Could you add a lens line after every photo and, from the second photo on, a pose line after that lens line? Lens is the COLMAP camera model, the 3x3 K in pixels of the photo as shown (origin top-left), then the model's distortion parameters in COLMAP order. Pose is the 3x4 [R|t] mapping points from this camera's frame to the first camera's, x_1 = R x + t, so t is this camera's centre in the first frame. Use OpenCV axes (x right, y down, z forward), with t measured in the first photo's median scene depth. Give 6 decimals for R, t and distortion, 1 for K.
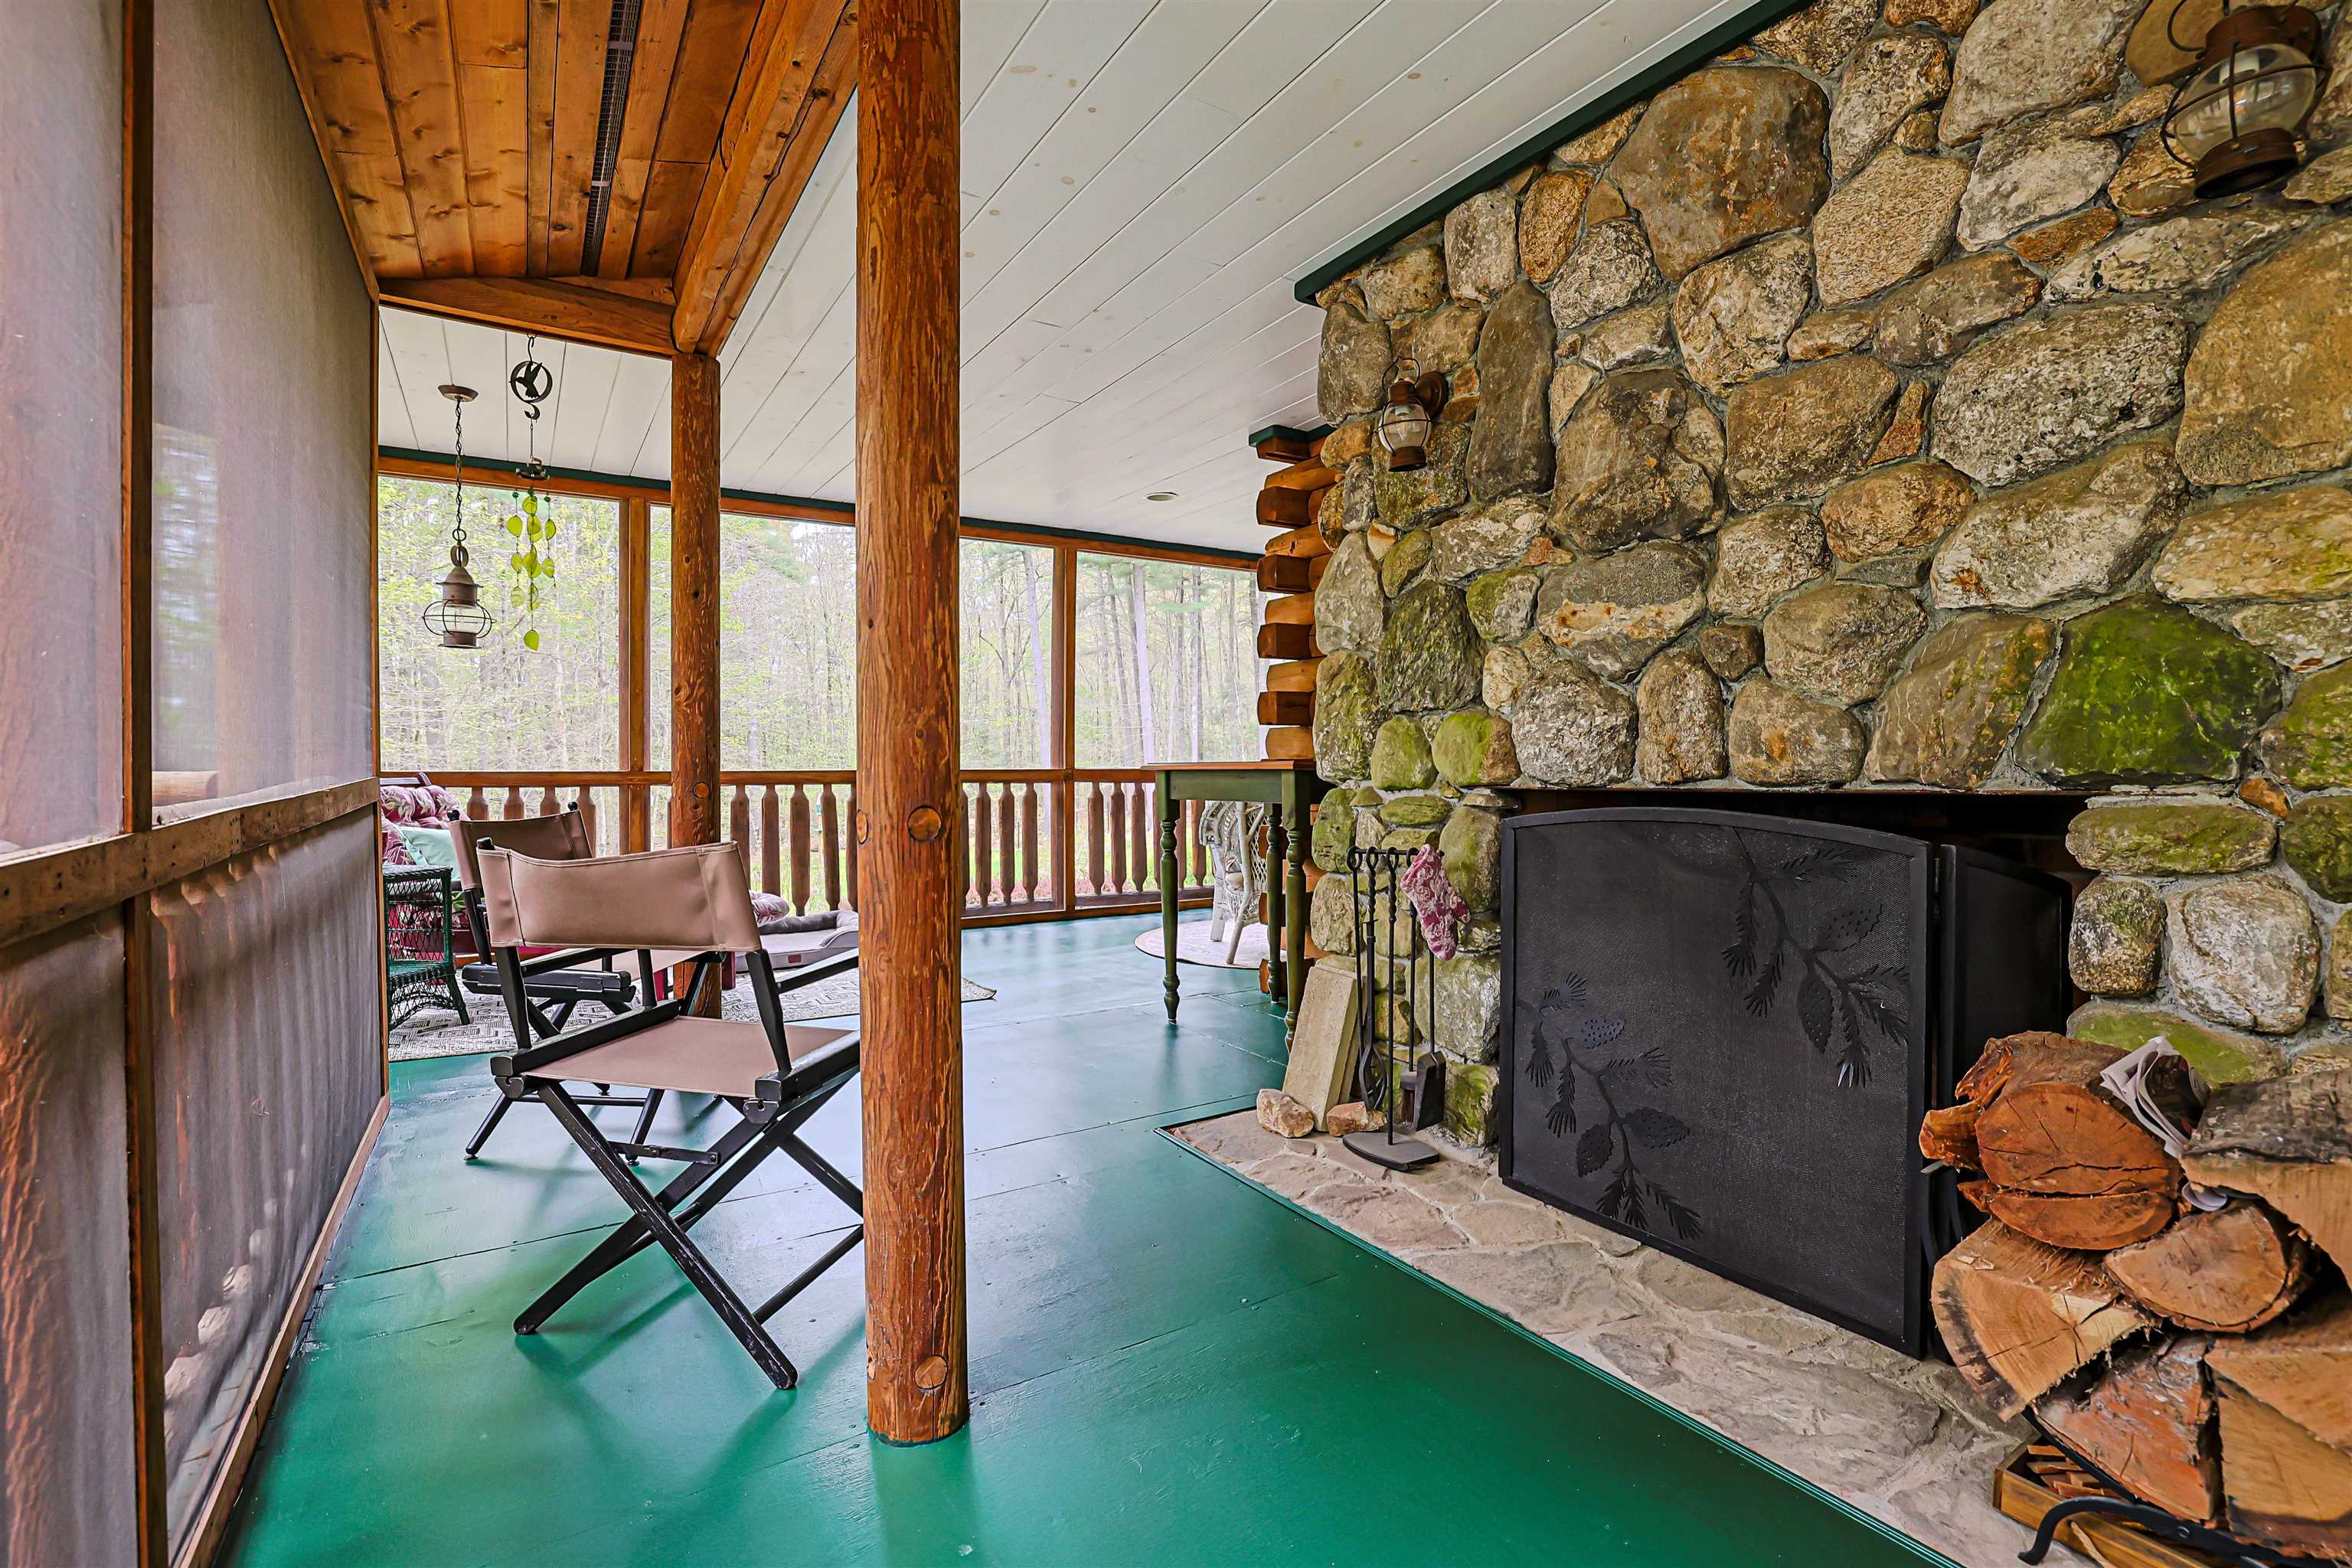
lens RADIAL K [[1075.8, 0, 1158.5], [0, 1075.8, 783.4], [0, 0, 1]] dist [-0.048839, 0.018815]
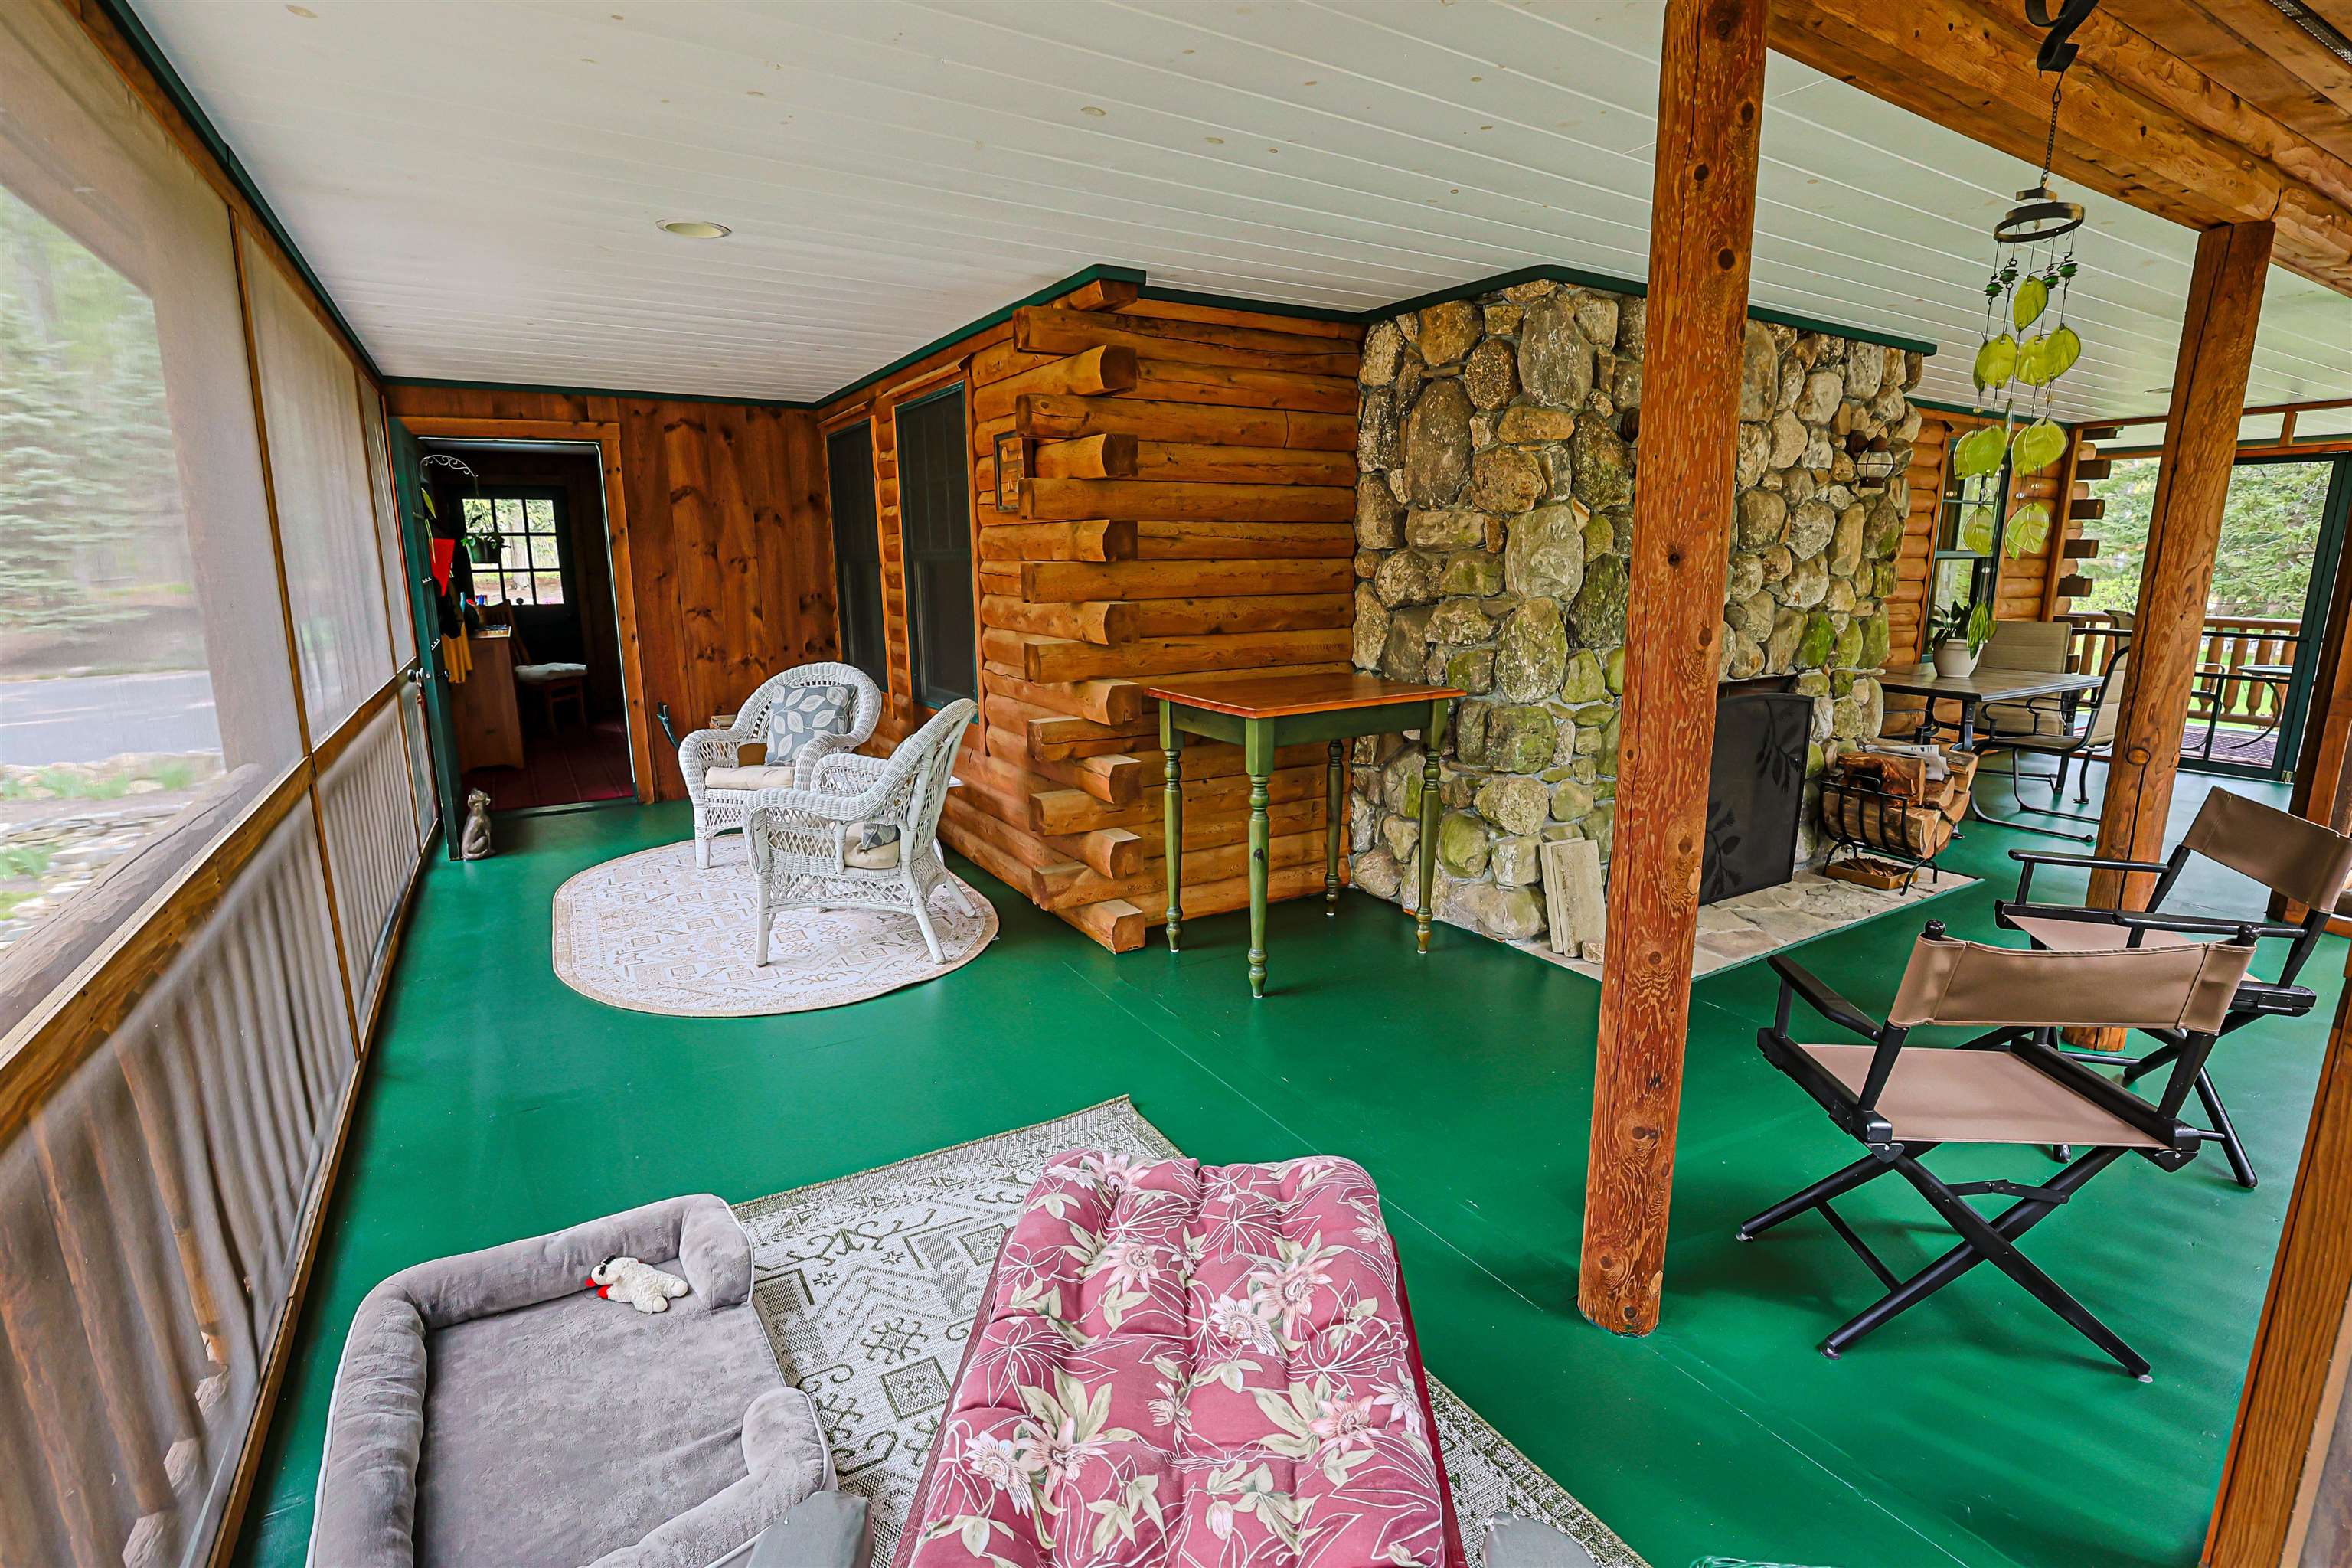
lens RADIAL K [[1075.8, 0, 1158.5], [0, 1075.8, 783.4], [0, 0, 1]] dist [-0.048839, 0.018815]
pose [[0.003988, -0.203090, 0.979152, -1.863321], [0.015546, 0.979054, 0.203006, -0.285911], [-0.999871, 0.014413, 0.007061, 2.484790]]
